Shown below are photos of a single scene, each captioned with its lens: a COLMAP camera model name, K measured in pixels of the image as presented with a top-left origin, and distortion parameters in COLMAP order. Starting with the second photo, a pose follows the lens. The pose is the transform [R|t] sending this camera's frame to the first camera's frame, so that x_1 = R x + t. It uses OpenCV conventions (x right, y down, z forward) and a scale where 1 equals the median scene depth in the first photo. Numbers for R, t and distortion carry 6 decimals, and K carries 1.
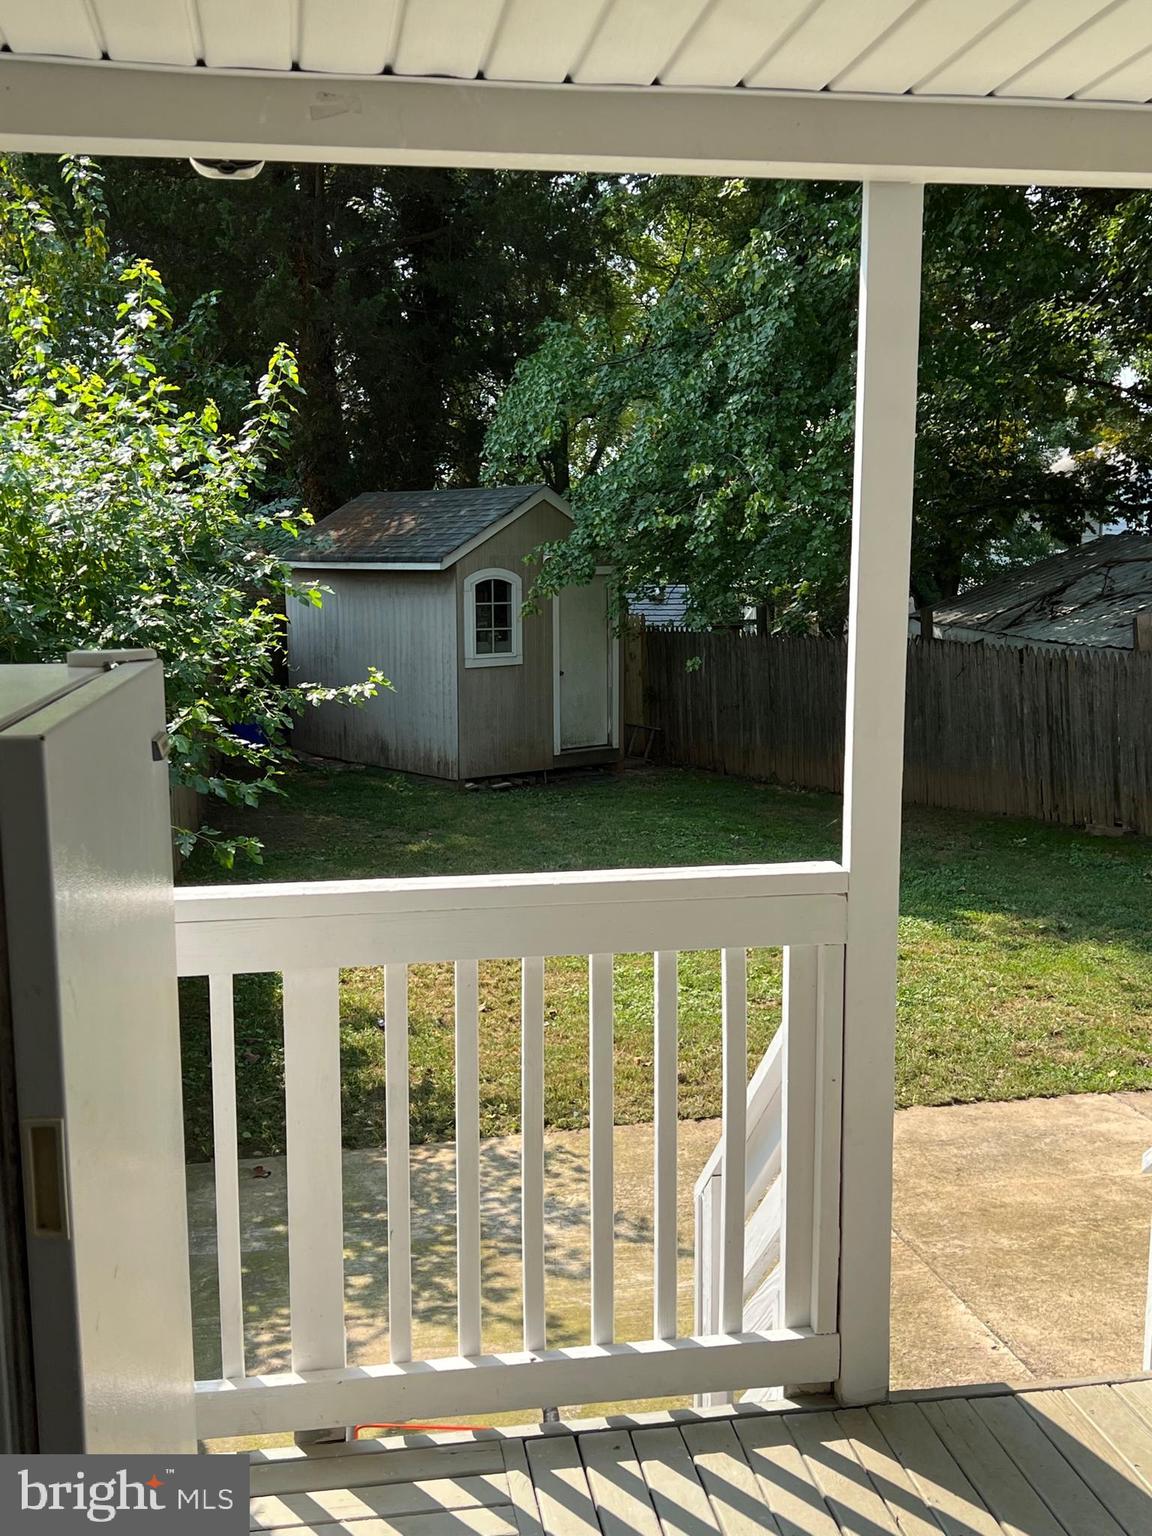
lens RADIAL K [[1648.6, 0, 606.9], [0, 1648.6, 780.0], [0, 0, 1]] dist [0.078792, 0.000000]
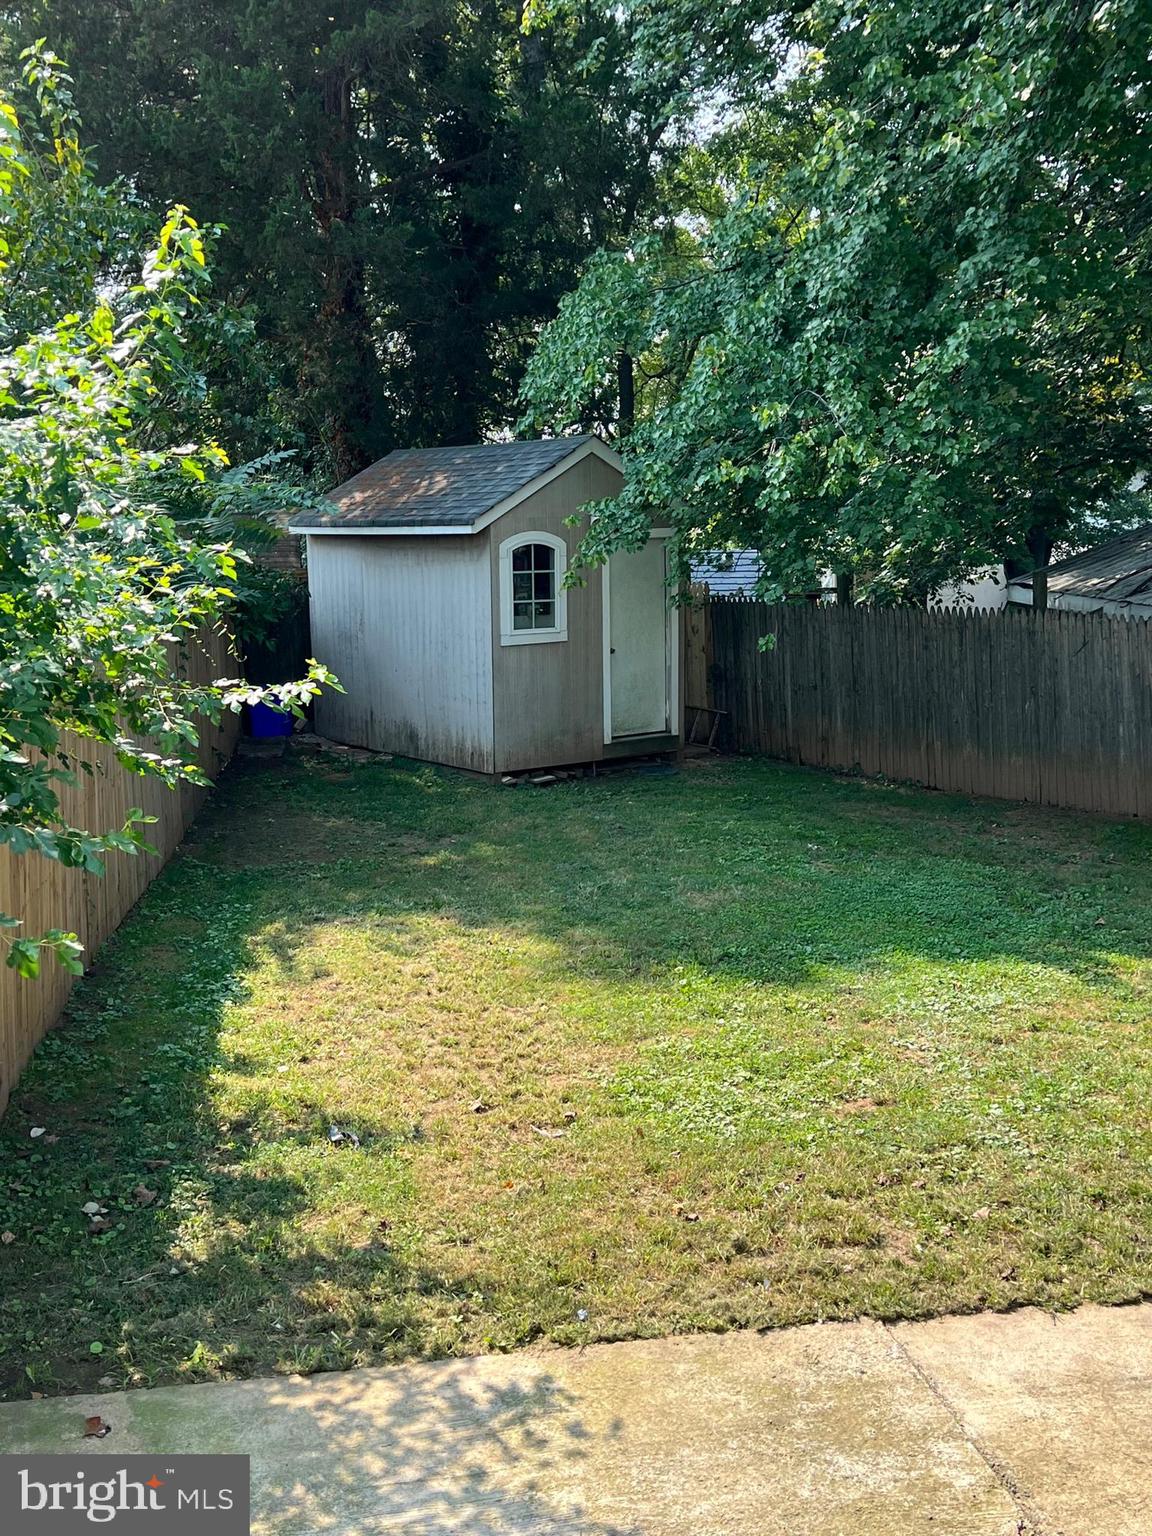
lens RADIAL K [[1648.6, 0, 556.4], [0, 1648.6, 751.8], [0, 0, 1]] dist [0.078792, 0.000000]
pose [[0.997158, 0.000697, -0.075334, 0.010997], [-0.000607, 0.999999, 0.001220, -0.015257], [0.075334, -0.001171, 0.997158, 0.153603]]
